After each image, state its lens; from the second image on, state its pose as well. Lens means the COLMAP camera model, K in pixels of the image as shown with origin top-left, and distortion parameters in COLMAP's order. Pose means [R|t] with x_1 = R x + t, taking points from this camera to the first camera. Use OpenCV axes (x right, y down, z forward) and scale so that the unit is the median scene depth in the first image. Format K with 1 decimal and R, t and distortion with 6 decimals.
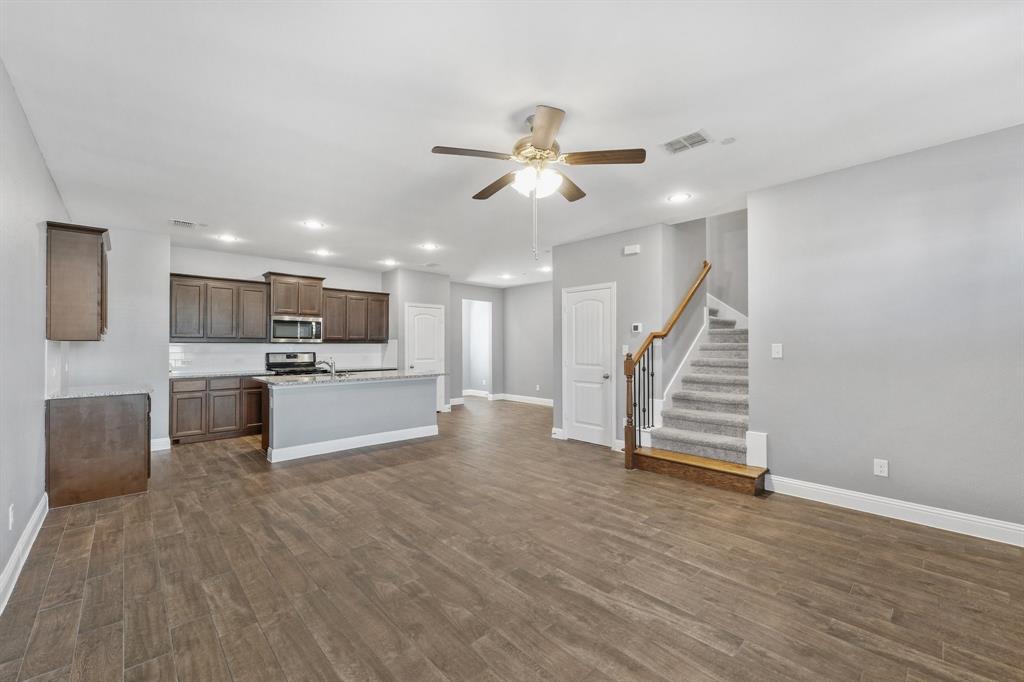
lens RADIAL K [[411.1, 0, 510.2], [0, 411.1, 343.0], [0, 0, 1]] dist [0.001050, 0.000071]
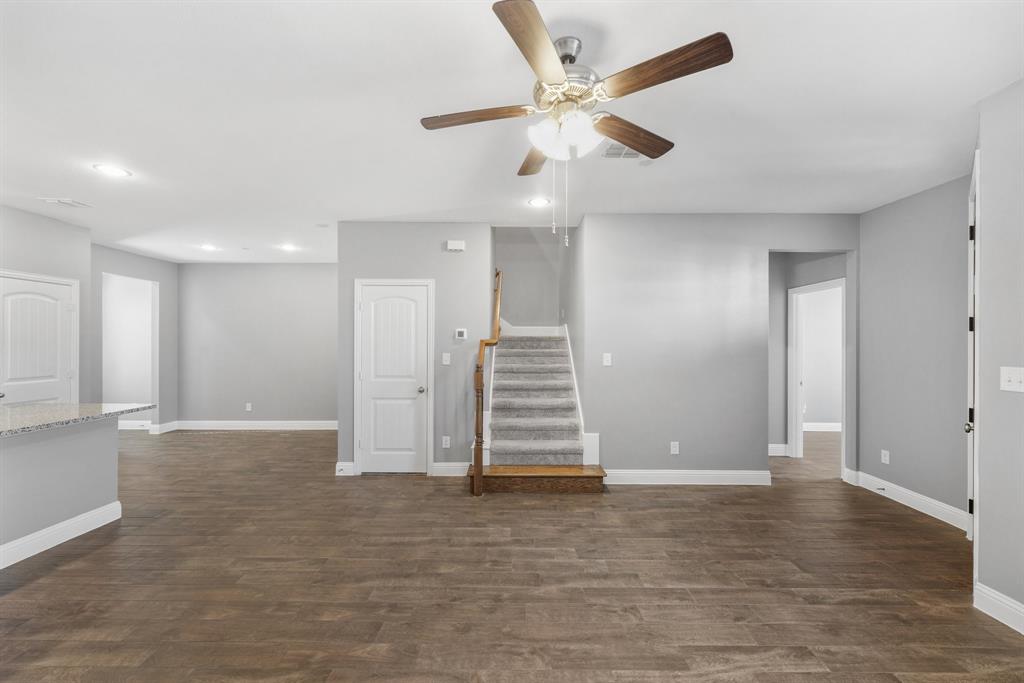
lens RADIAL K [[411.1, 0, 510.2], [0, 411.1, 343.5], [0, 0, 1]] dist [0.001050, 0.000071]
pose [[0.689689, 0.003531, 0.724097, -0.257749], [-0.008941, 0.999953, 0.003640, -0.019623], [-0.724050, -0.008984, 0.689689, 0.294636]]
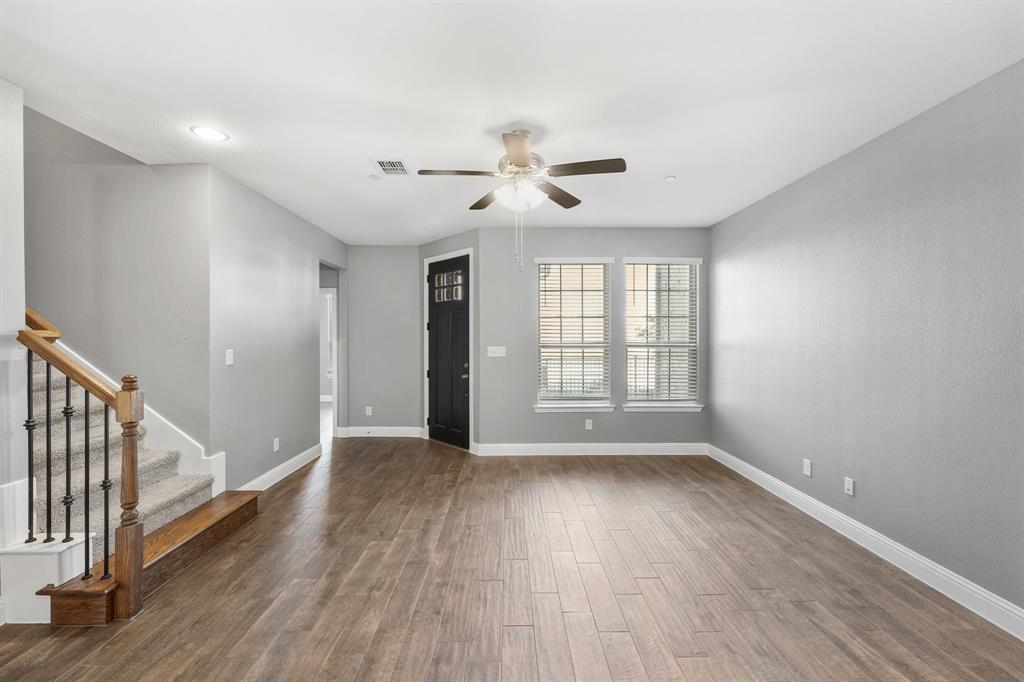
lens RADIAL K [[416.5, 0, 512.0], [0, 416.5, 341.0], [0, 0, 1]] dist [-0.001668, 0.000163]
pose [[-0.738904, -0.003845, 0.673800, -0.314262], [-0.002905, 0.999993, 0.002521, -0.014854], [-0.673804, -0.000094, -0.738910, 0.903236]]
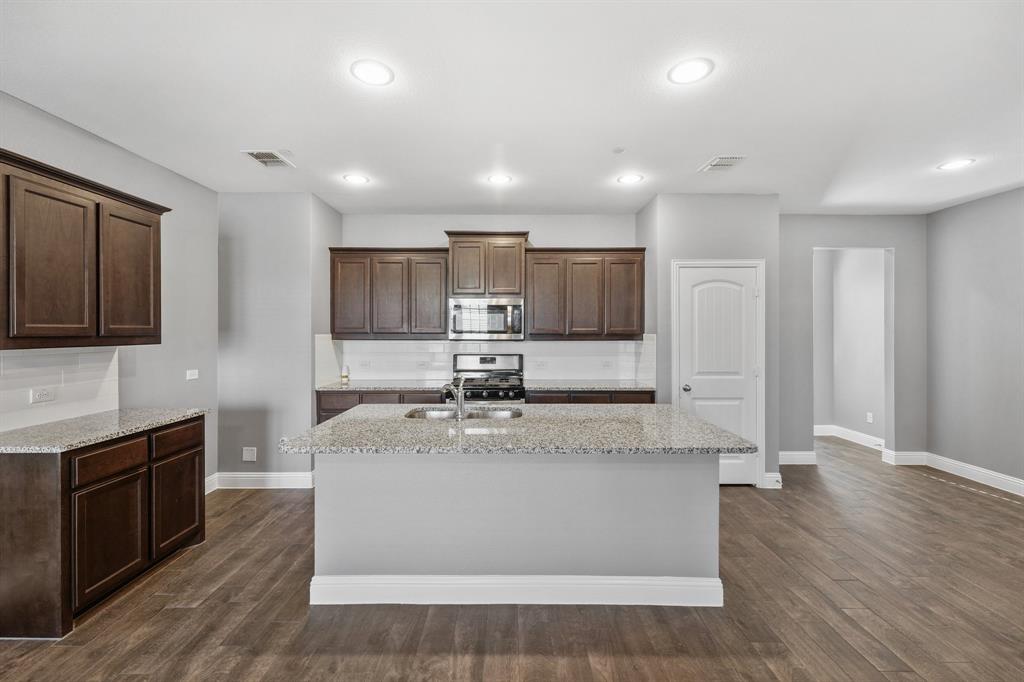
lens RADIAL K [[415.1, 0, 509.1], [0, 415.1, 332.7], [0, 0, 1]] dist [0.000808, -0.000186]
pose [[0.727218, 0.003639, -0.686397, -0.076087], [0.003666, 0.999951, 0.009185, -0.022300], [0.686397, -0.009196, 0.727169, 0.732792]]
